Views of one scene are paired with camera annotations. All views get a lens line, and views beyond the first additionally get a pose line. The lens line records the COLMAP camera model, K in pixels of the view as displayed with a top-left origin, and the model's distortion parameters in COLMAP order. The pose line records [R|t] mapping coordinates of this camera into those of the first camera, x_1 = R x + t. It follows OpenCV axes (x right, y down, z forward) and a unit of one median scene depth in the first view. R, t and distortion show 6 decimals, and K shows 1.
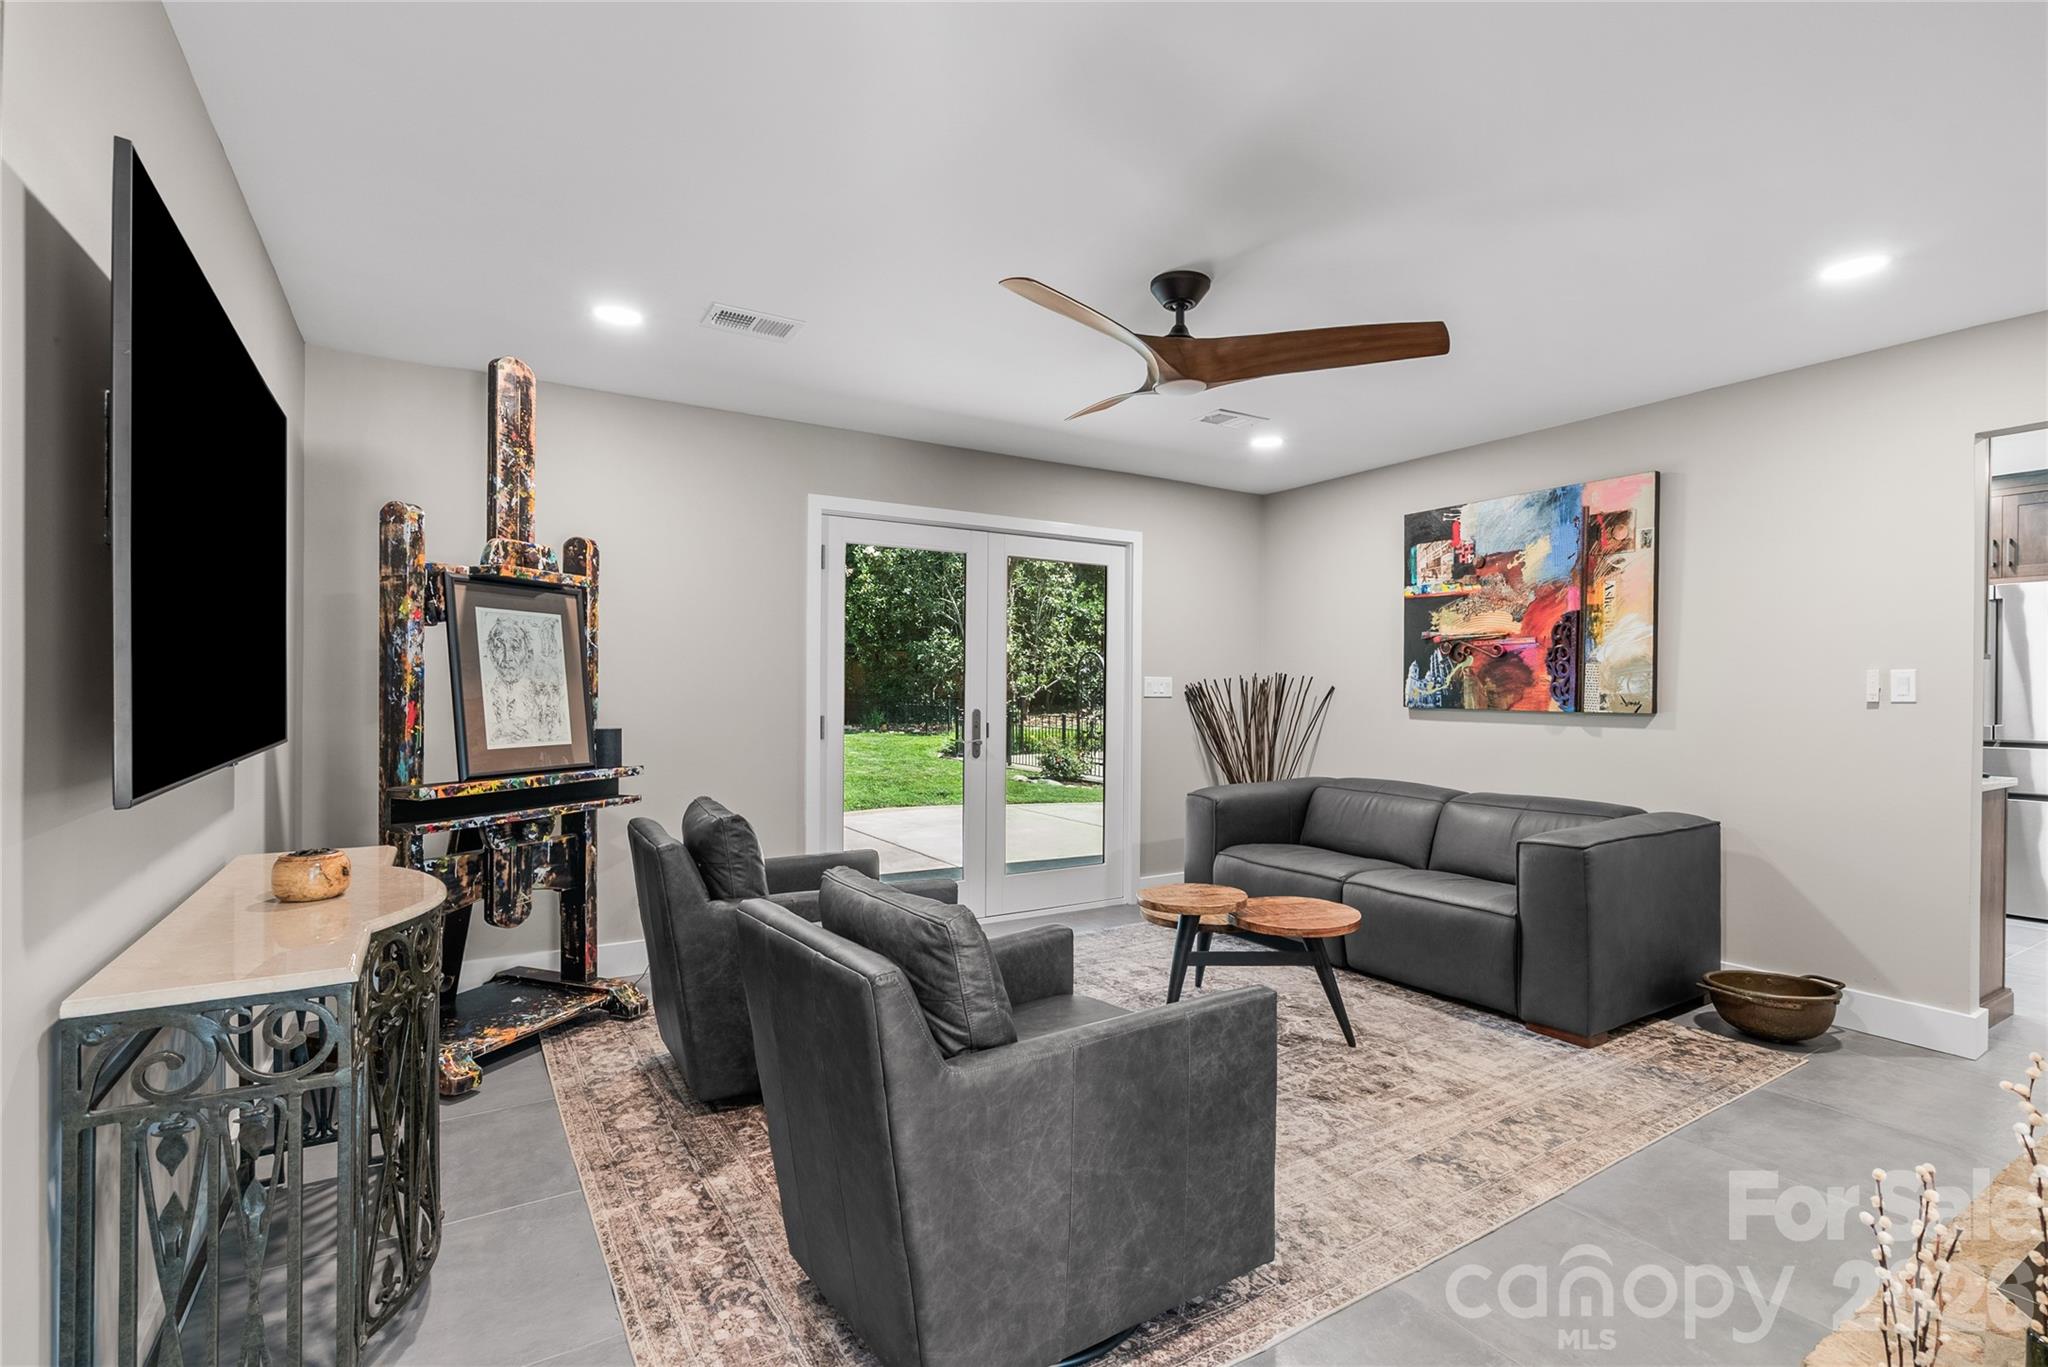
lens RADIAL K [[937.9, 0, 1073.9], [0, 937.9, 695.4], [0, 0, 1]] dist [-0.004667, 0.002249]
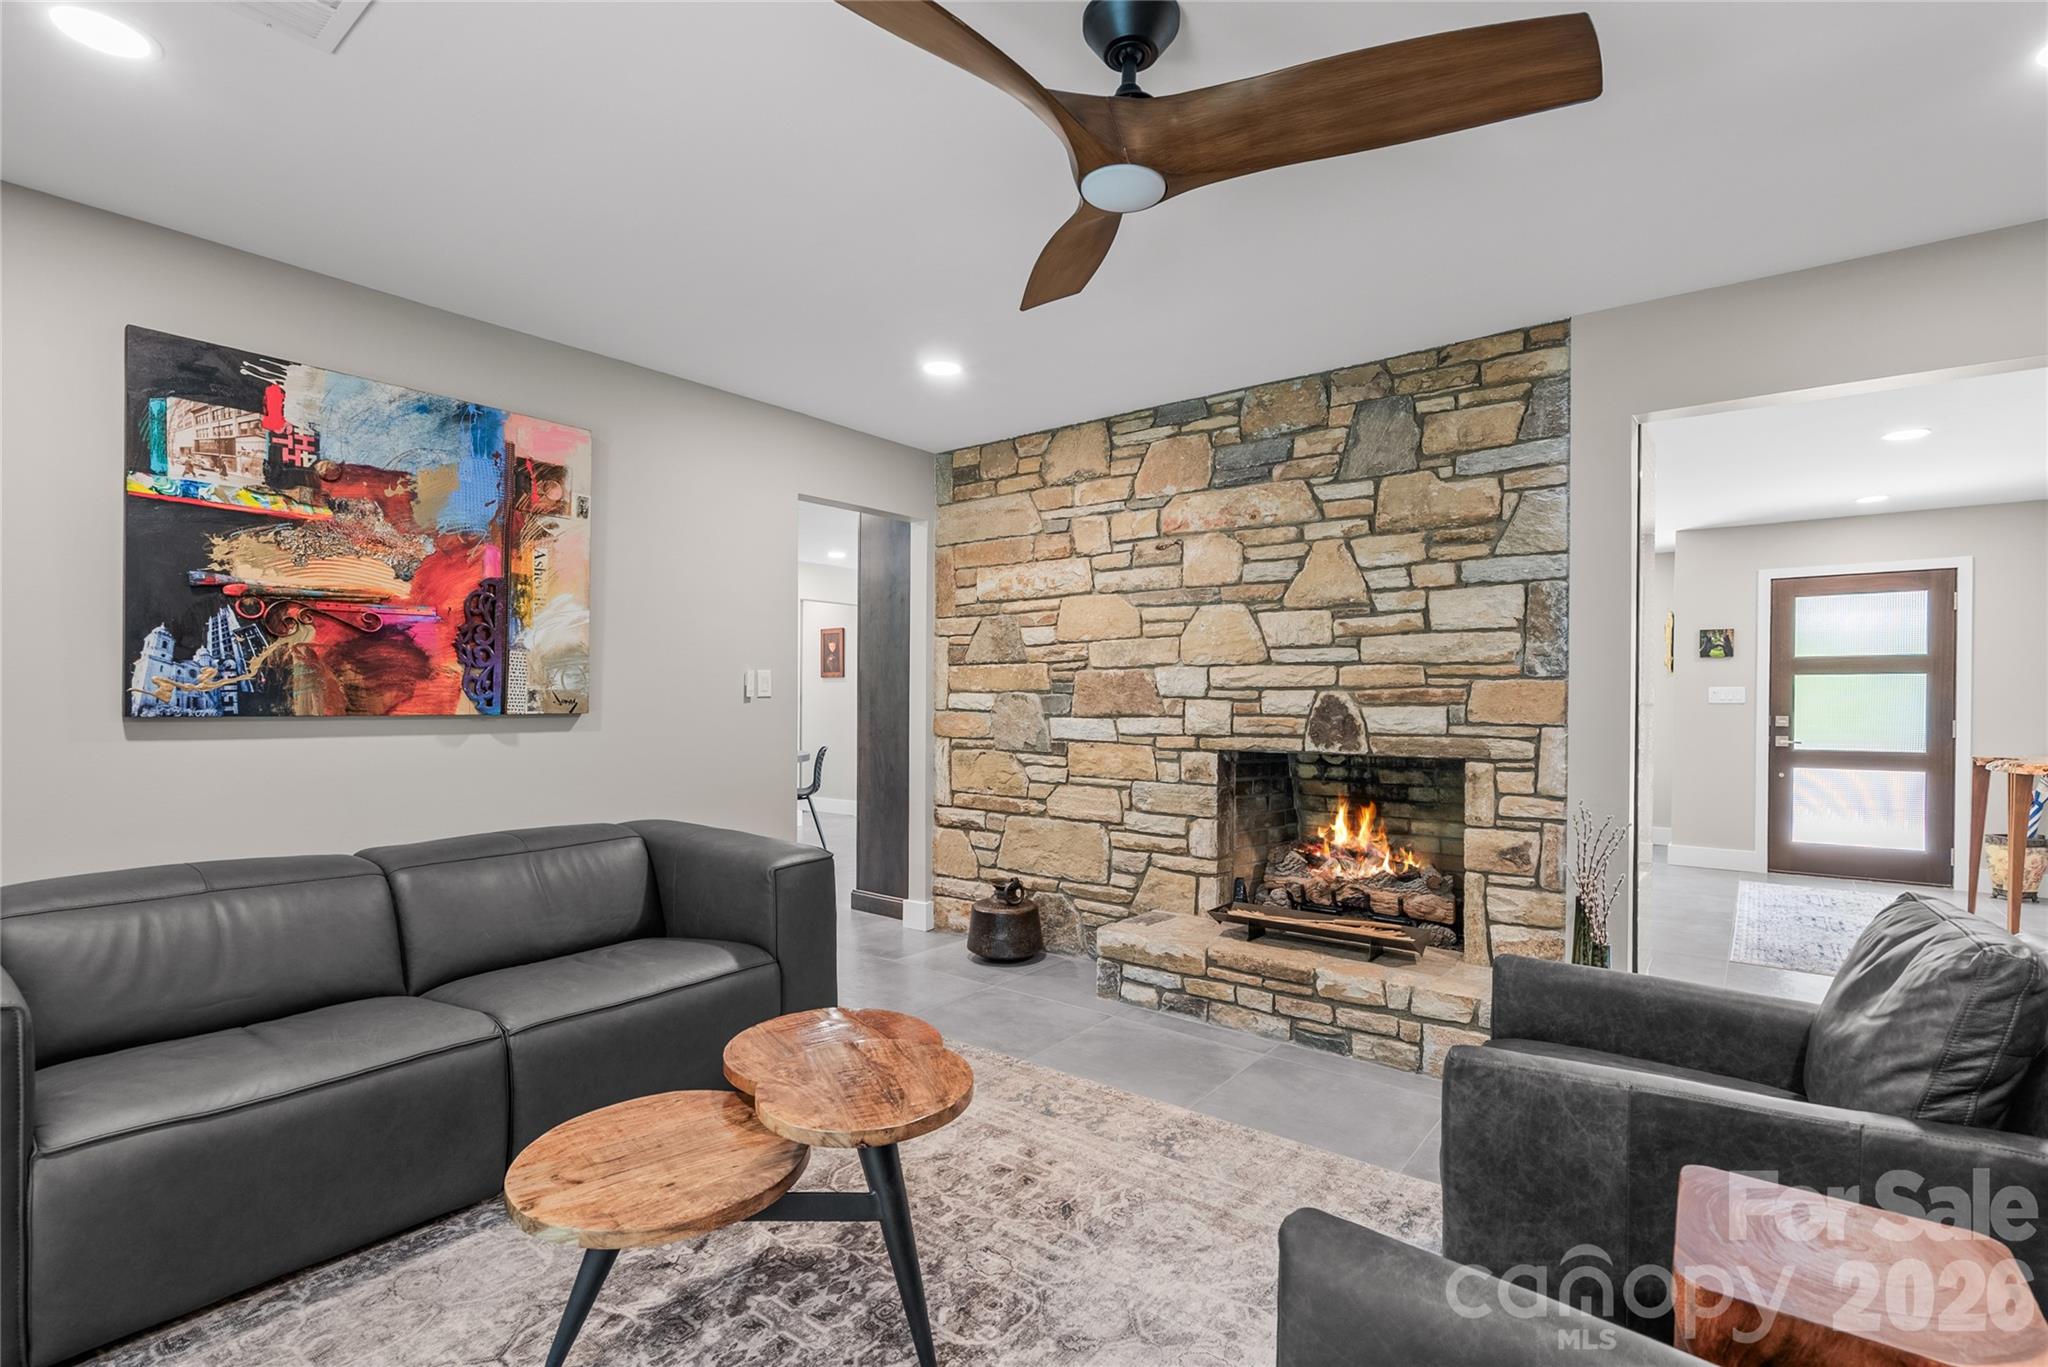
lens RADIAL K [[937.9, 0, 1014.4], [0, 937.9, 702.4], [0, 0, 1]] dist [-0.004667, 0.002249]
pose [[-0.302994, -0.016716, 0.952846, -0.288180], [-0.002153, 0.999856, 0.016857, -0.005093], [-0.952990, 0.003056, -0.302986, 0.797575]]
